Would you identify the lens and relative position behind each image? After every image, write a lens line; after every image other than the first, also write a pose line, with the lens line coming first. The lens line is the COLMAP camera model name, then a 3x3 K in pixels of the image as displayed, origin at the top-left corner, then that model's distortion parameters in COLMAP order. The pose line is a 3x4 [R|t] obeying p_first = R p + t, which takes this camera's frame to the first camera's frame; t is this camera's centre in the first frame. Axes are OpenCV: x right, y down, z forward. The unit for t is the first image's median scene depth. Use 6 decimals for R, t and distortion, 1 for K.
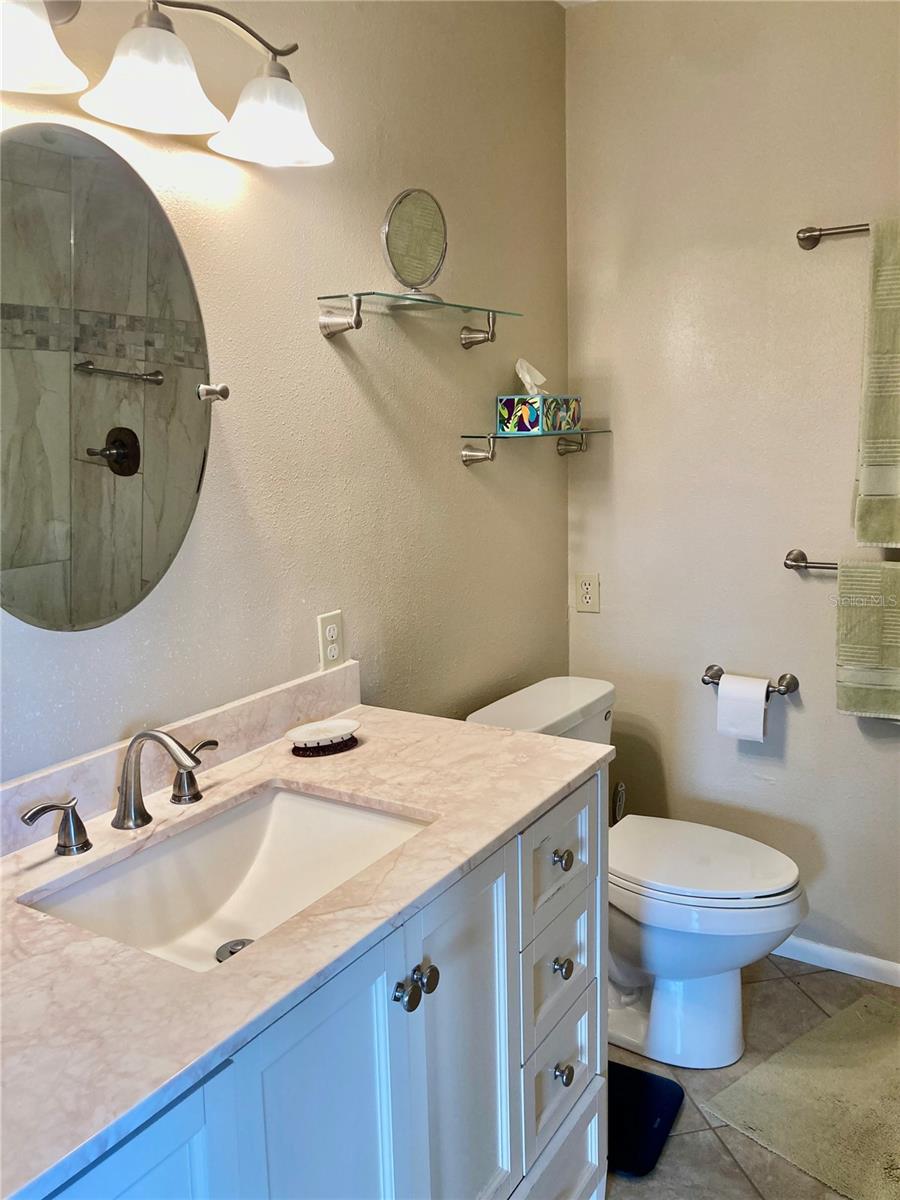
lens RADIAL K [[1004.7, 0, 446.4], [0, 1004.7, 595.0], [0, 0, 1]] dist [0.033593, -0.036133]
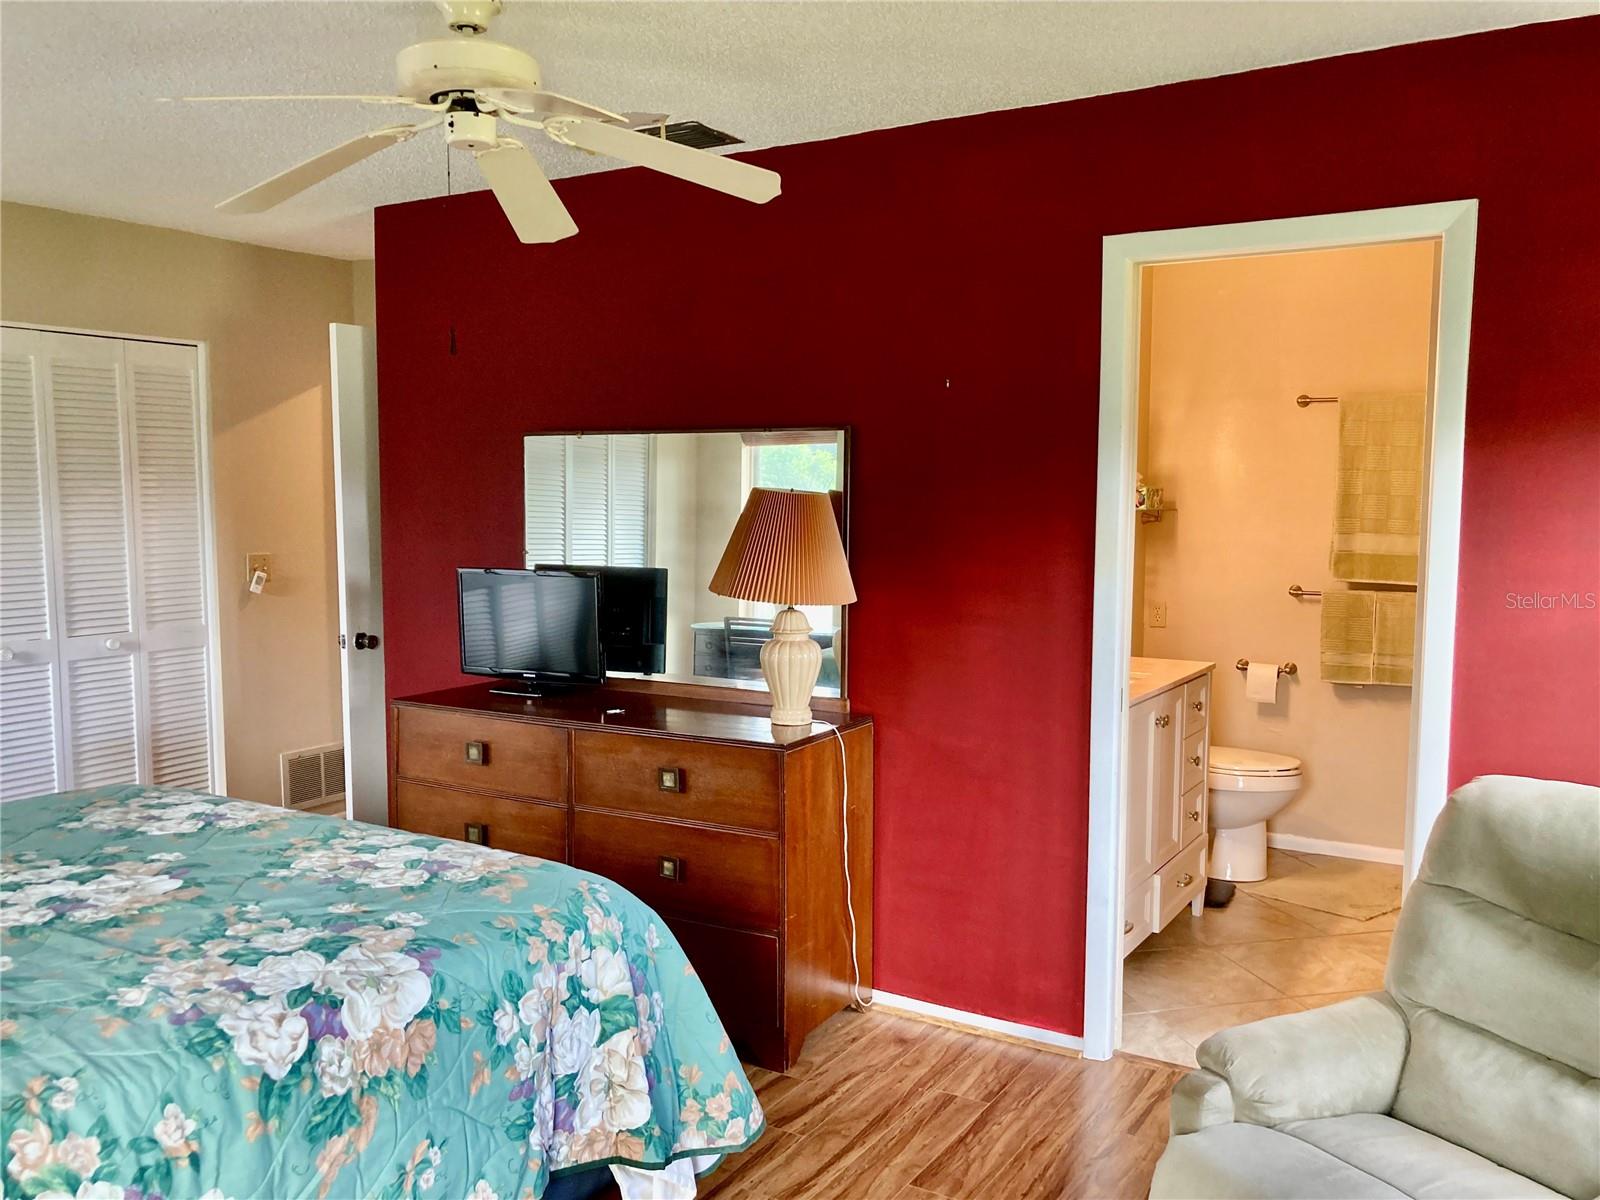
lens RADIAL K [[1339.5, 0, 810.5], [0, 1339.5, 607.9], [0, 0, 1]] dist [0.033593, -0.036133]
pose [[0.999425, 0.028767, 0.017921, -0.550270], [-0.027101, 0.995829, -0.087126, 0.235469], [-0.020352, 0.086590, 0.996036, -1.328664]]
